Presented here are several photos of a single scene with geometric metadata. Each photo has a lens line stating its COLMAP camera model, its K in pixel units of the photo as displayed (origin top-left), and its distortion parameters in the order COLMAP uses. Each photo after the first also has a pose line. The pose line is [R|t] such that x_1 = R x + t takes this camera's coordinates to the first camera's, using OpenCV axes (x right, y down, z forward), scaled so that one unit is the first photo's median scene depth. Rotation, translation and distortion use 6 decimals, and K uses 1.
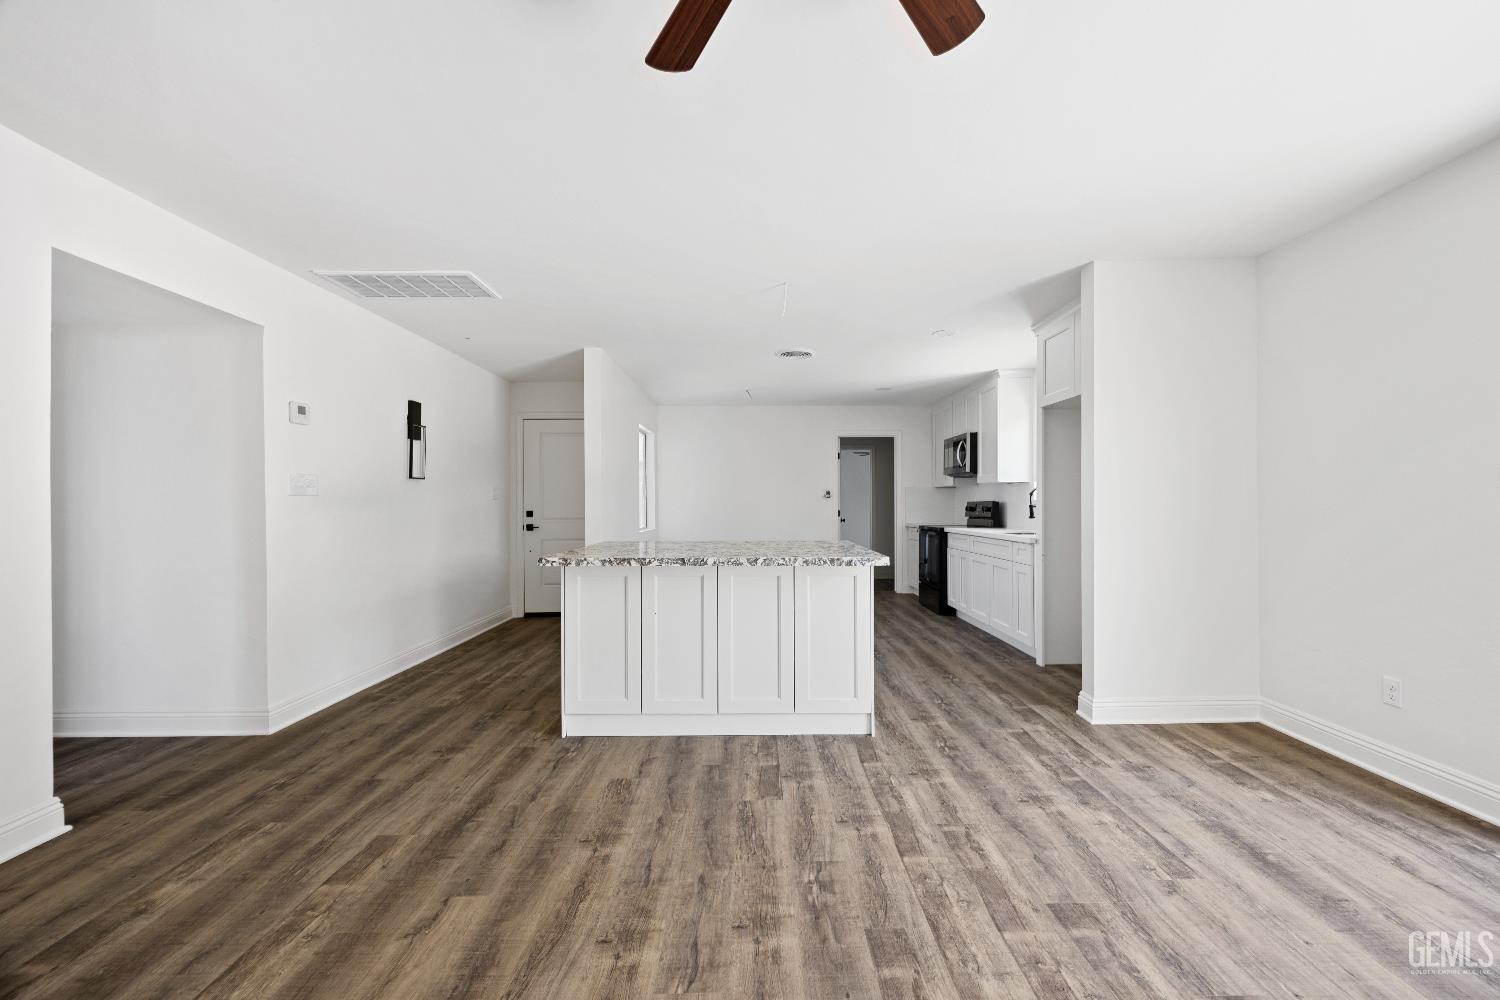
lens RADIAL K [[576.6, 0, 755.9], [0, 576.6, 508.2], [0, 0, 1]] dist [-0.000539, 0.000961]
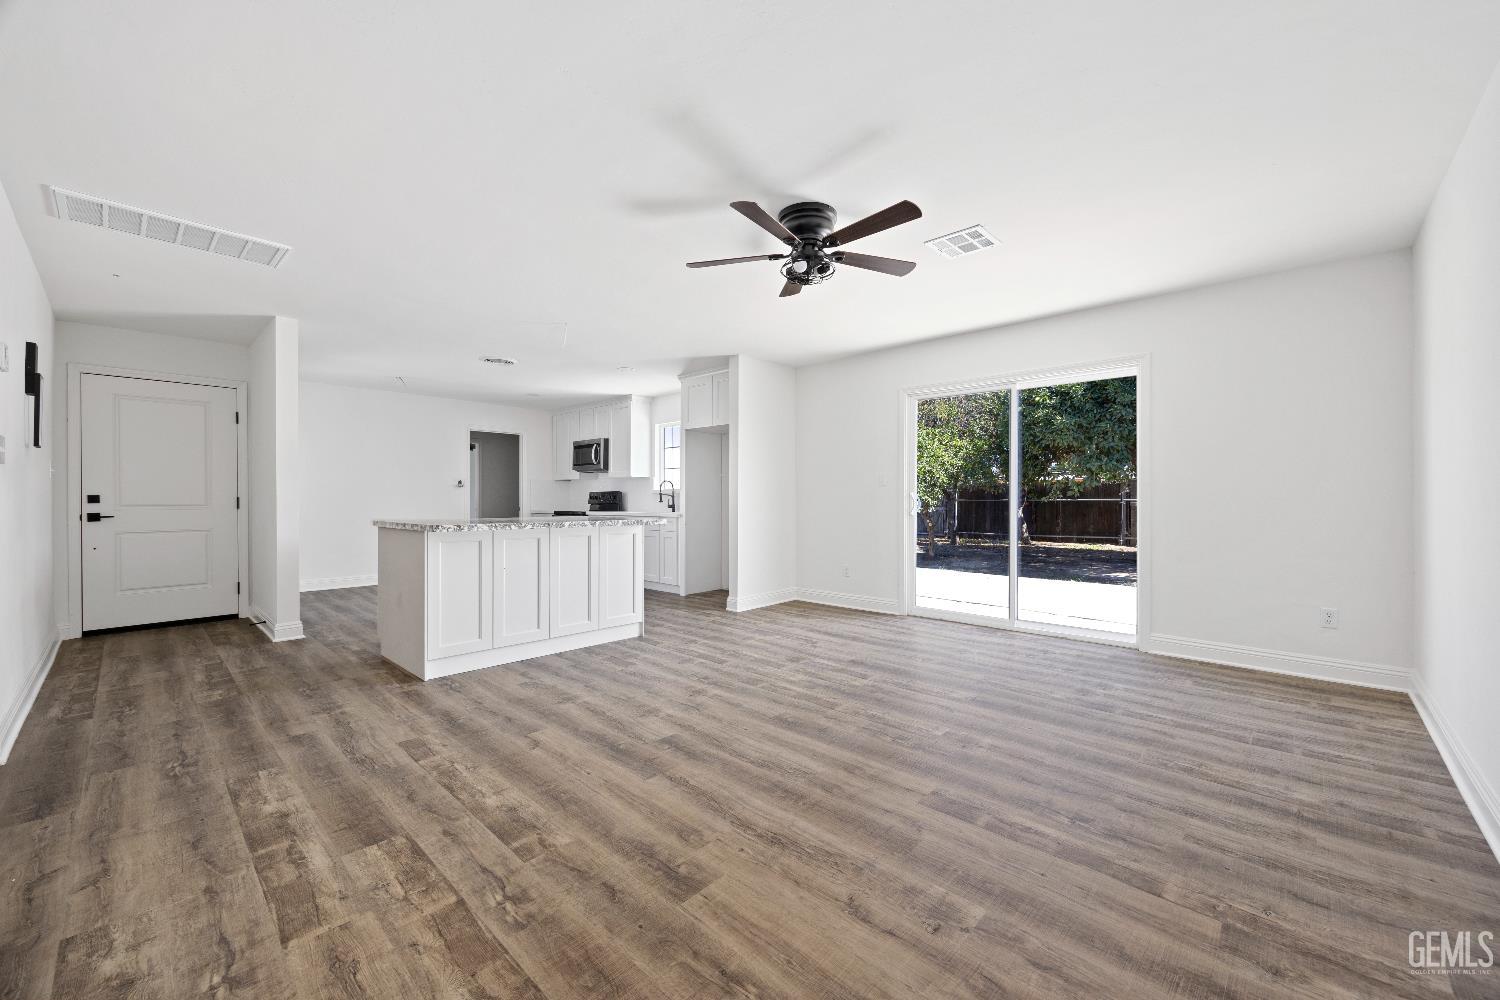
lens RADIAL K [[576.6, 0, 739.6], [0, 576.6, 500.1], [0, 0, 1]] dist [-0.000539, 0.000961]
pose [[0.701081, 0.004627, 0.713067, -0.873589], [0.003107, 0.999950, -0.009544, 0.055063], [-0.713075, 0.008907, 0.701031, -0.329877]]
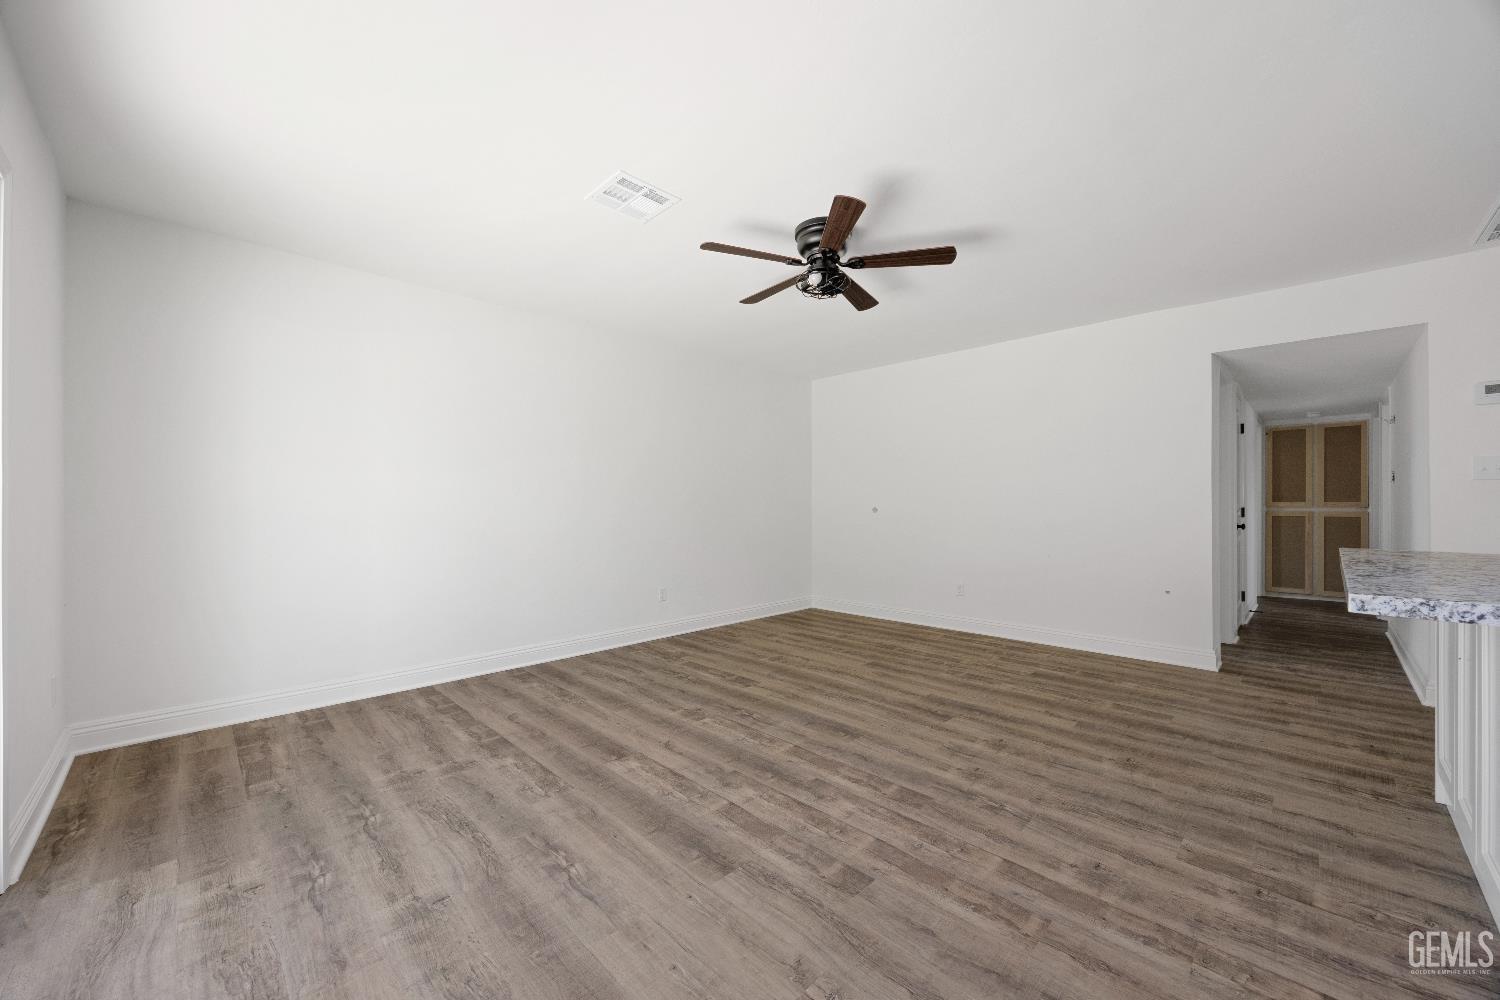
lens RADIAL K [[576.6, 0, 751.0], [0, 576.6, 501.3], [0, 0, 1]] dist [-0.000539, 0.000961]
pose [[-0.708928, 0.003459, -0.705272, 0.952946], [0.000695, 0.999991, 0.004206, 0.018669], [0.705280, 0.002492, -0.708924, 1.091822]]
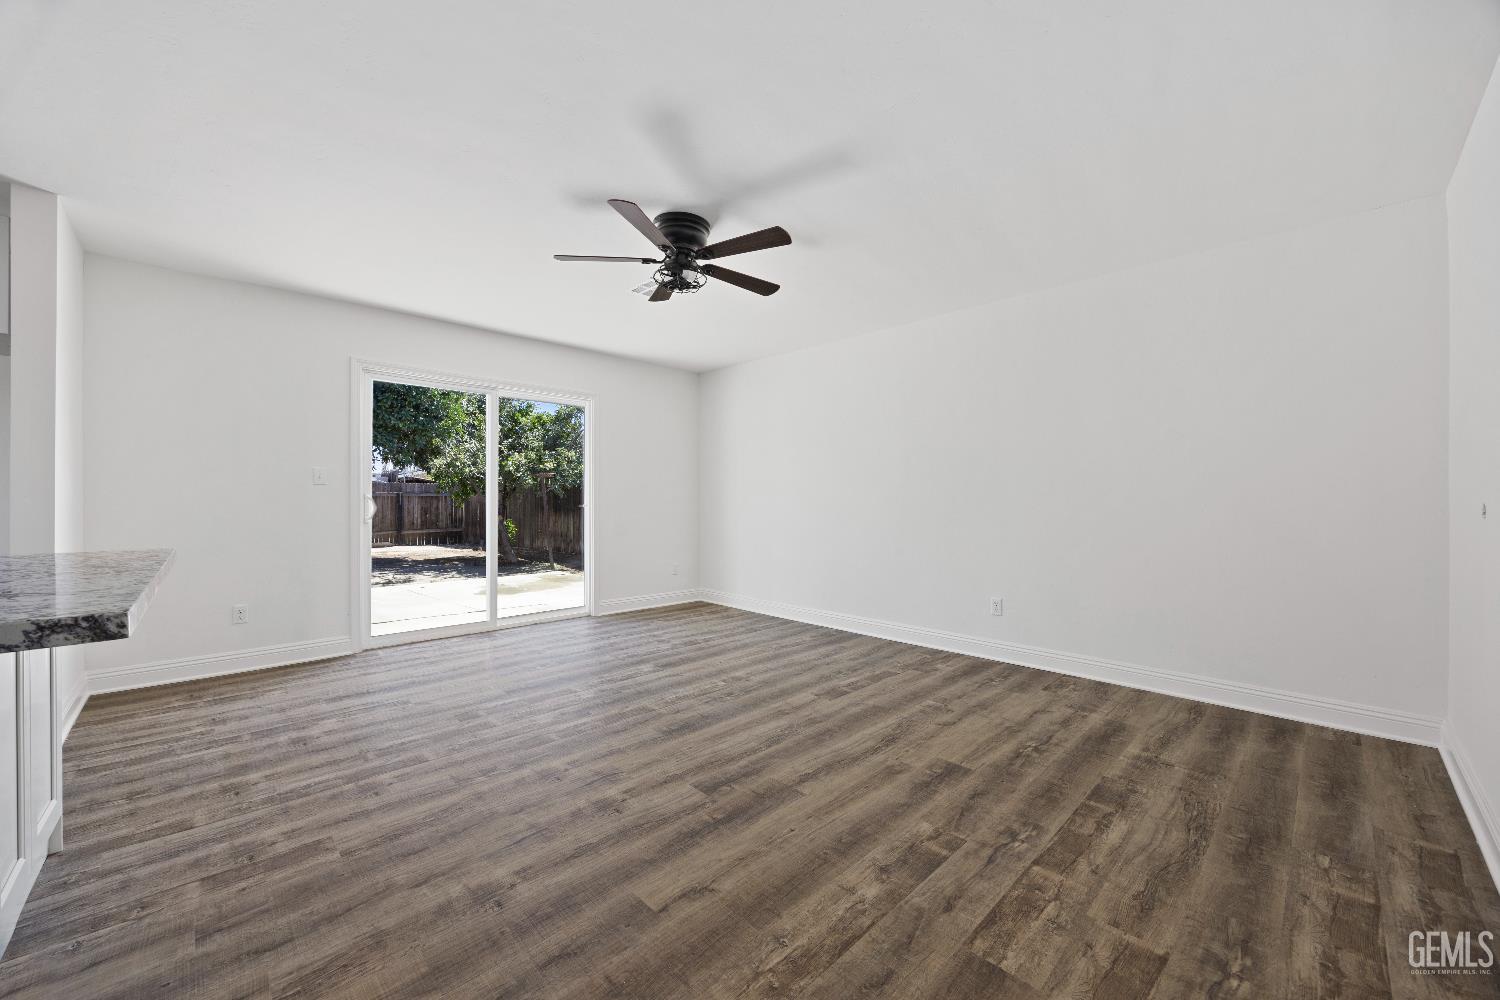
lens RADIAL K [[576.6, 0, 758.7], [0, 576.6, 499.9], [0, 0, 1]] dist [-0.000539, 0.000961]
pose [[-0.691811, 0.007430, 0.722041, -0.914956], [0.011883, 0.999929, 0.001096, 0.037035], [-0.721981, 0.009338, -0.691850, 1.069917]]
